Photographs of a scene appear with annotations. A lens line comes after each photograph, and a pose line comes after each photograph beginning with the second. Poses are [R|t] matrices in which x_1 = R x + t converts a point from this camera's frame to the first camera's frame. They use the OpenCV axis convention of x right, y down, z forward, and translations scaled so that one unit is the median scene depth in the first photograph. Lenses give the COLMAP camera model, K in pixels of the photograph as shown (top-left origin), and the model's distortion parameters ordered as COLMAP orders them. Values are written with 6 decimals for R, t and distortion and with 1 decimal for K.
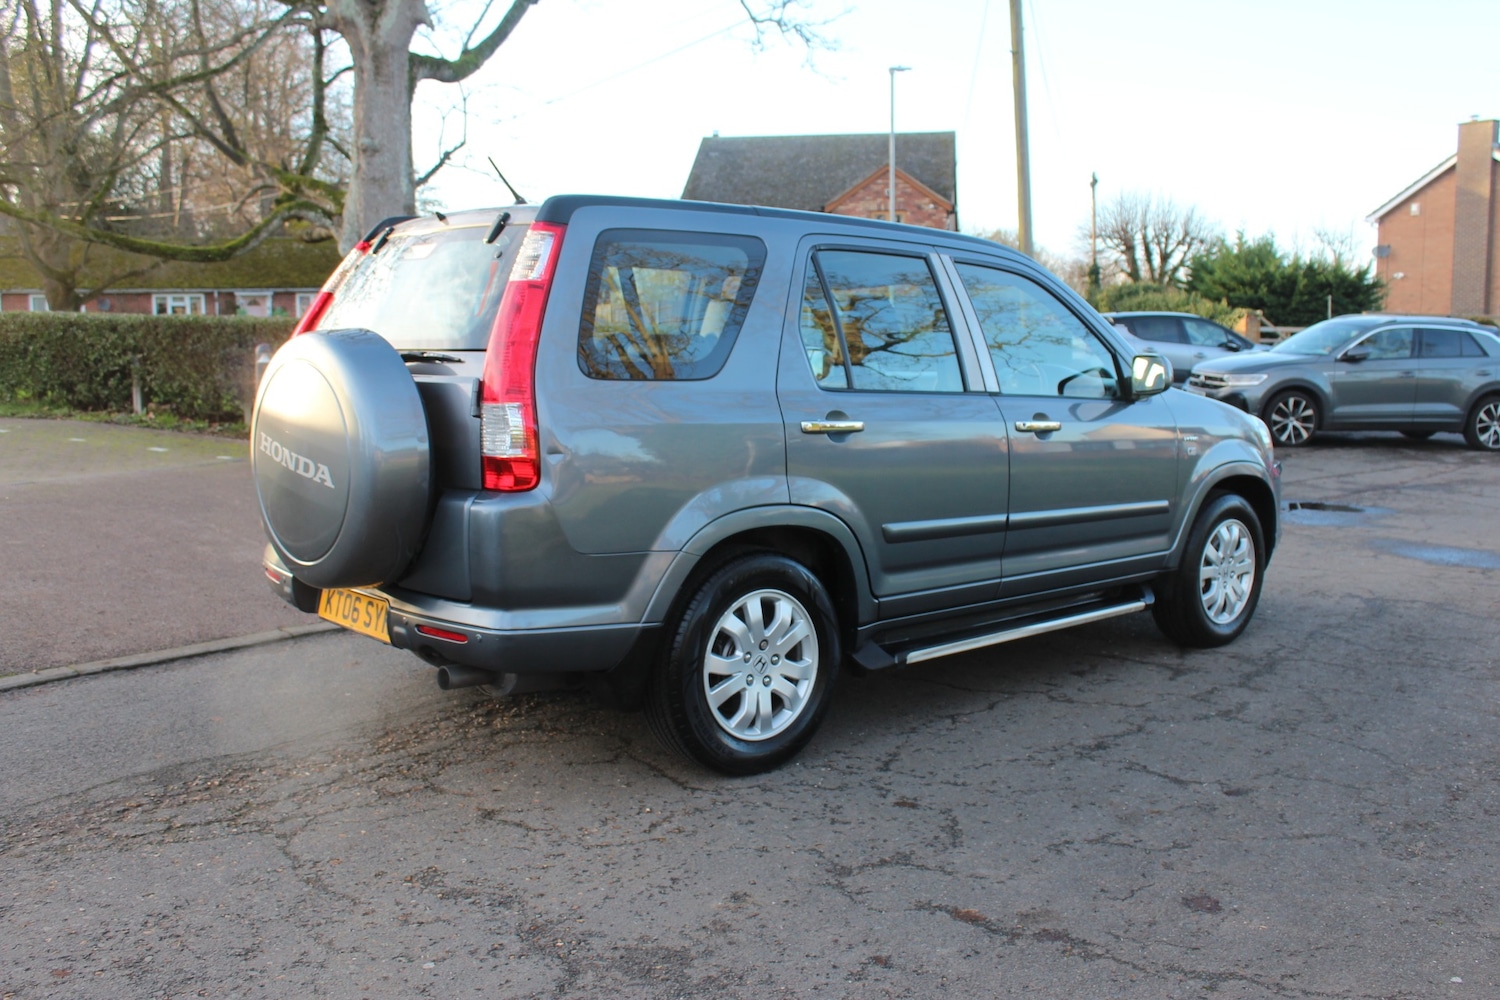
lens RADIAL K [[1360.0, 0, 744.6], [0, 1360.0, 508.2], [0, 0, 1]] dist [-0.113715, 0.000000]
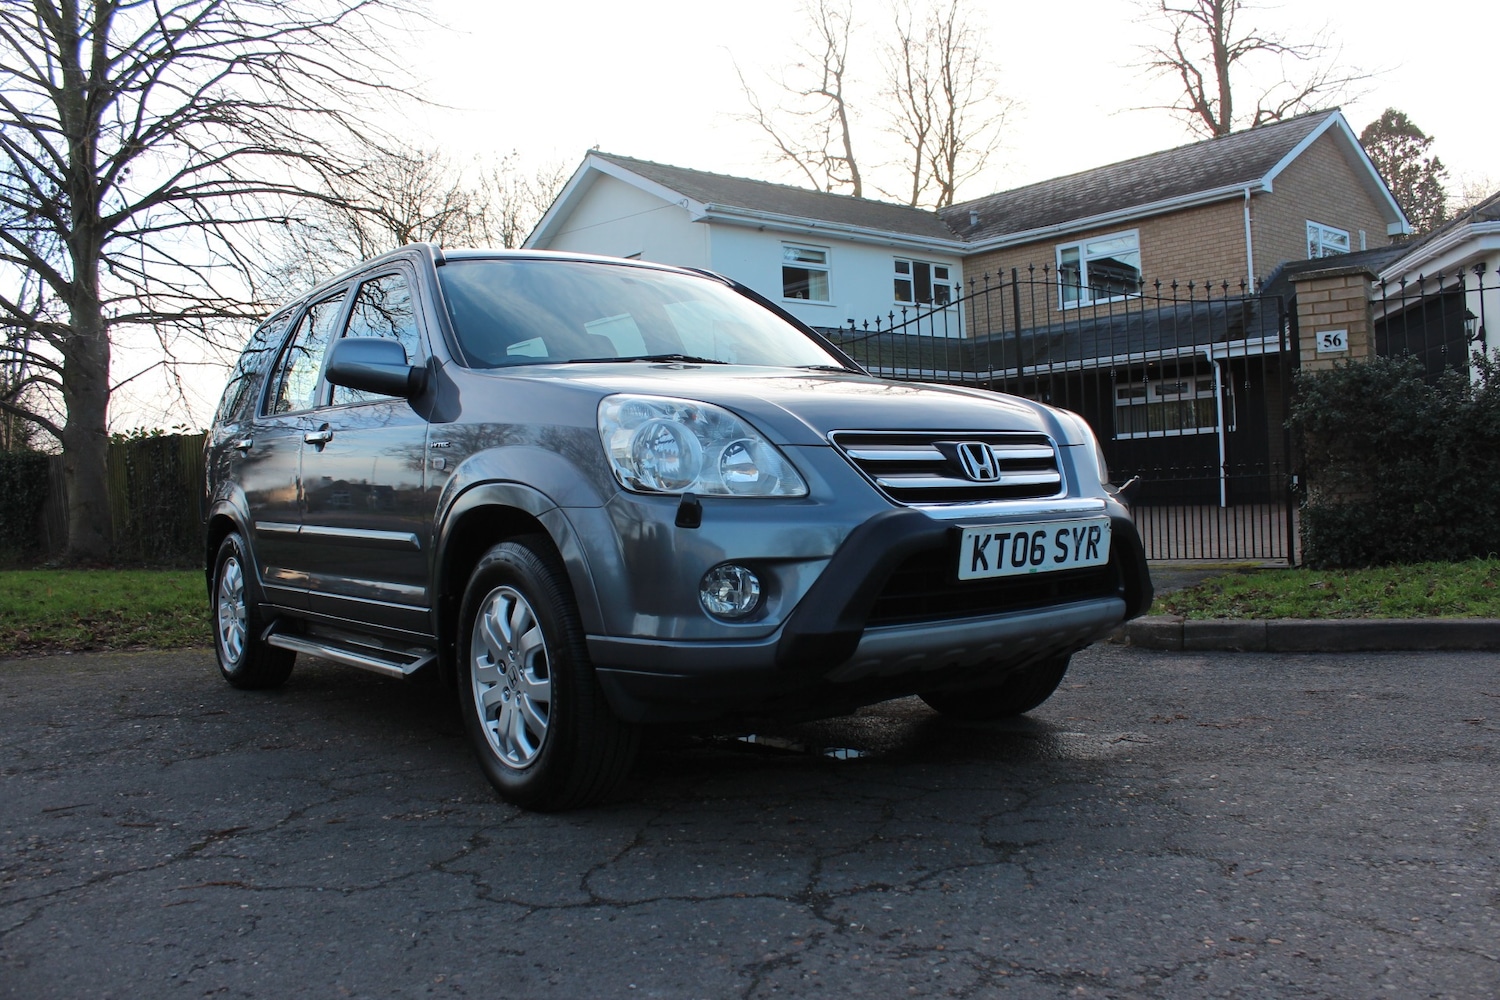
lens RADIAL K [[1240.4, 0, 774.4], [0, 1240.4, 505.0], [0, 0, 1]] dist [-0.165199, 0.147878]
pose [[-0.045712, 0.000687, -0.998954, 1.265947], [-0.086605, 0.996232, 0.004649, -0.053141], [0.995193, 0.086727, -0.045480, 1.627780]]
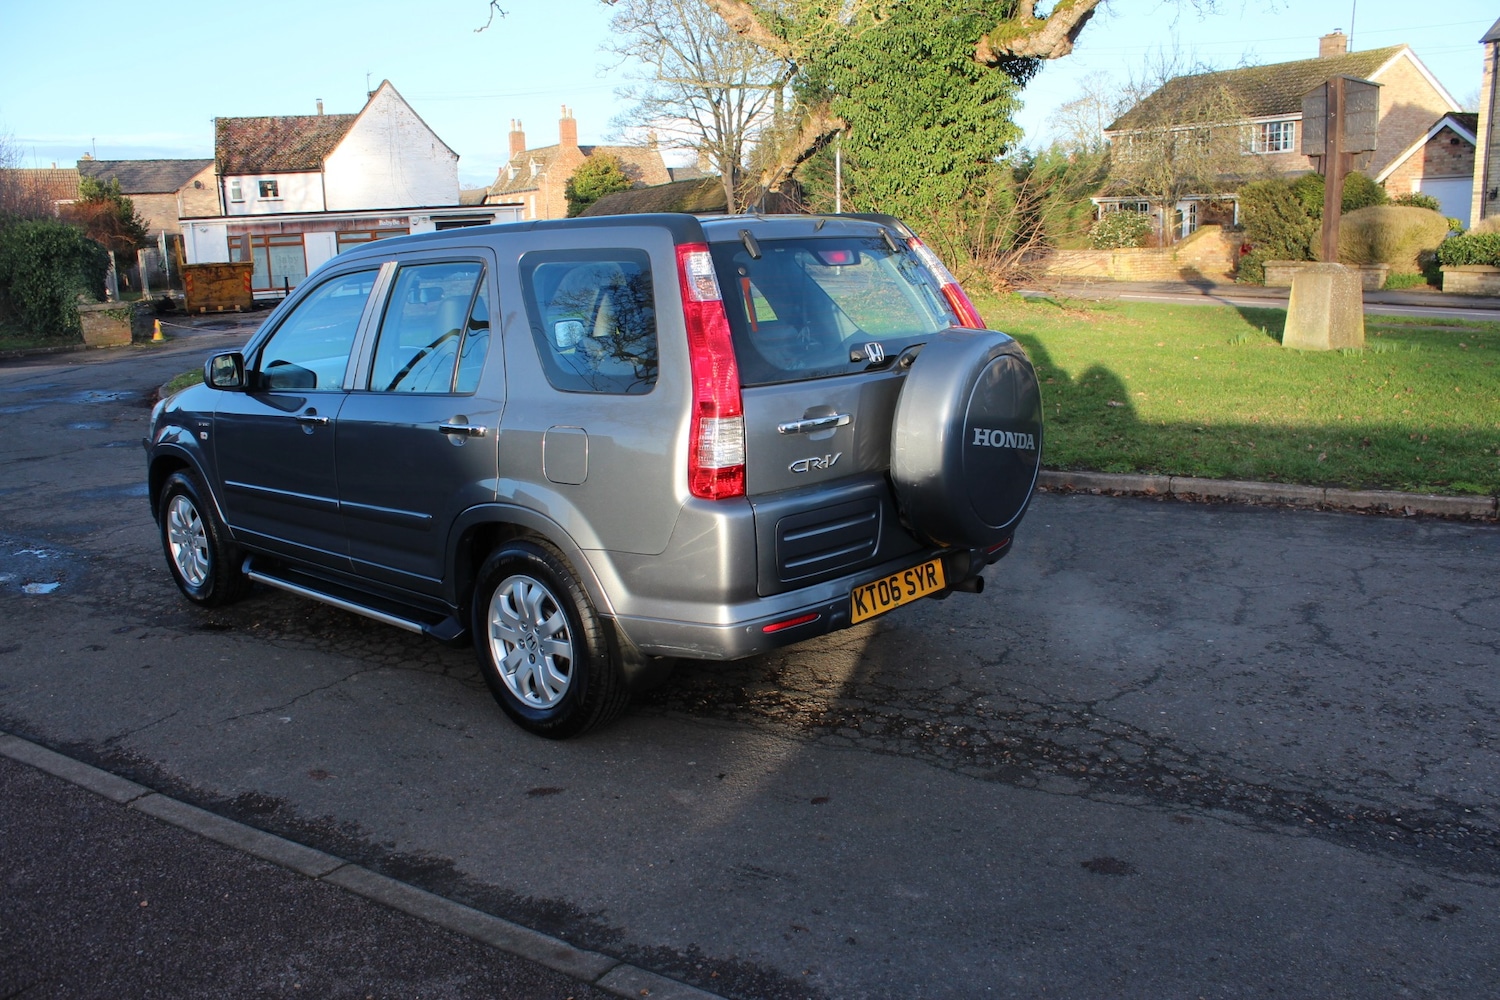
lens RADIAL K [[1240.4, 0, 780.5], [0, 1240.4, 518.3], [0, 0, 1]] dist [-0.165199, 0.147878]
pose [[-0.137052, -0.215350, 0.966872, -1.263529], [0.145337, 0.961147, 0.234677, -0.233723], [-0.979844, 0.172685, -0.100429, 1.212433]]
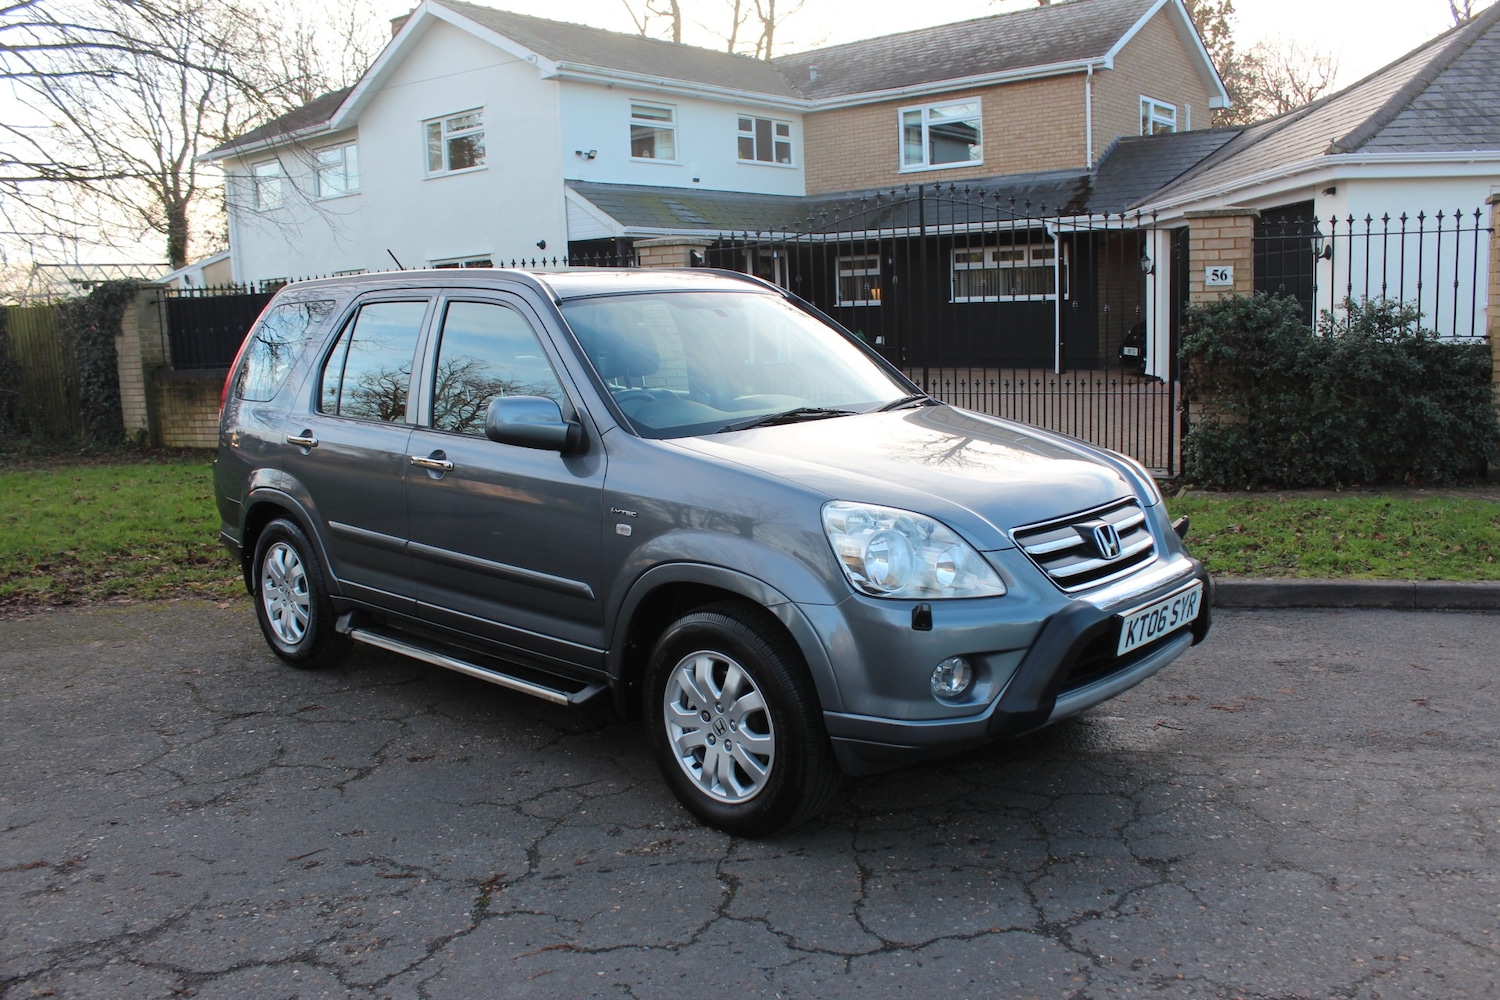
lens RADIAL K [[1240.4, 0, 764.3], [0, 1240.4, 510.1], [0, 0, 1]] dist [-0.165199, 0.147878]
pose [[0.114239, 0.146628, -0.982573, 1.369443], [-0.093192, 0.986268, 0.136344, -0.207417], [0.989073, 0.075992, 0.126335, 1.349836]]
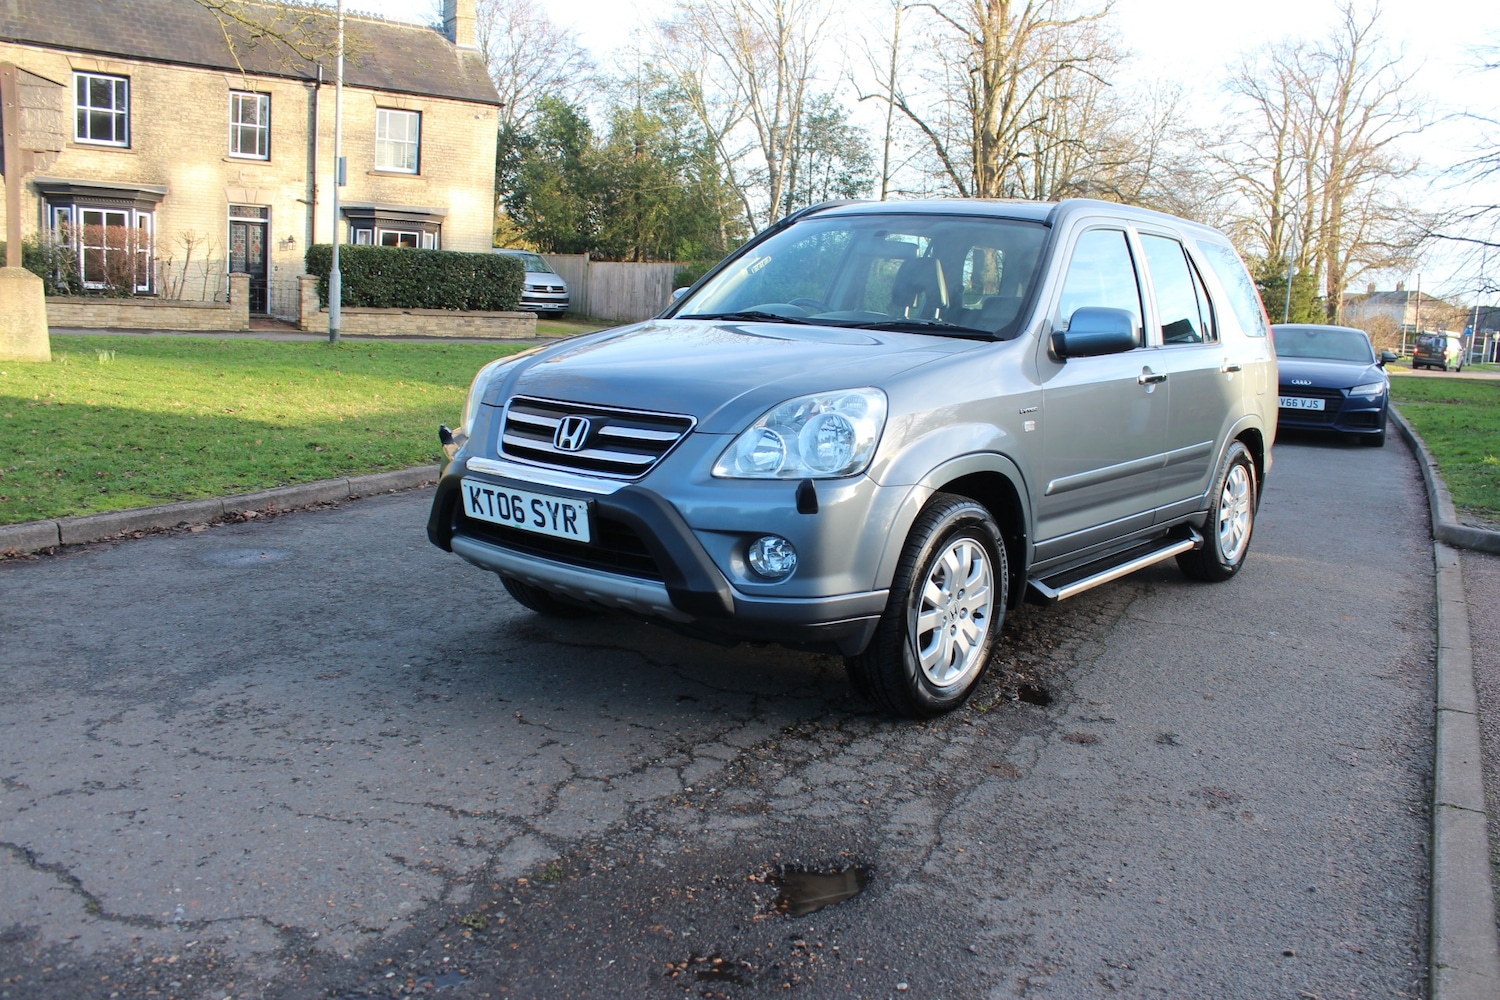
lens RADIAL K [[1240.4, 0, 750.6], [0, 1240.4, 508.6], [0, 0, 1]] dist [-0.165199, 0.147878]
pose [[-0.984229, -0.019972, -0.175769, 0.547360], [-0.069055, 0.958151, 0.277810, -0.293149], [0.162865, 0.285566, -0.944419, 2.600937]]
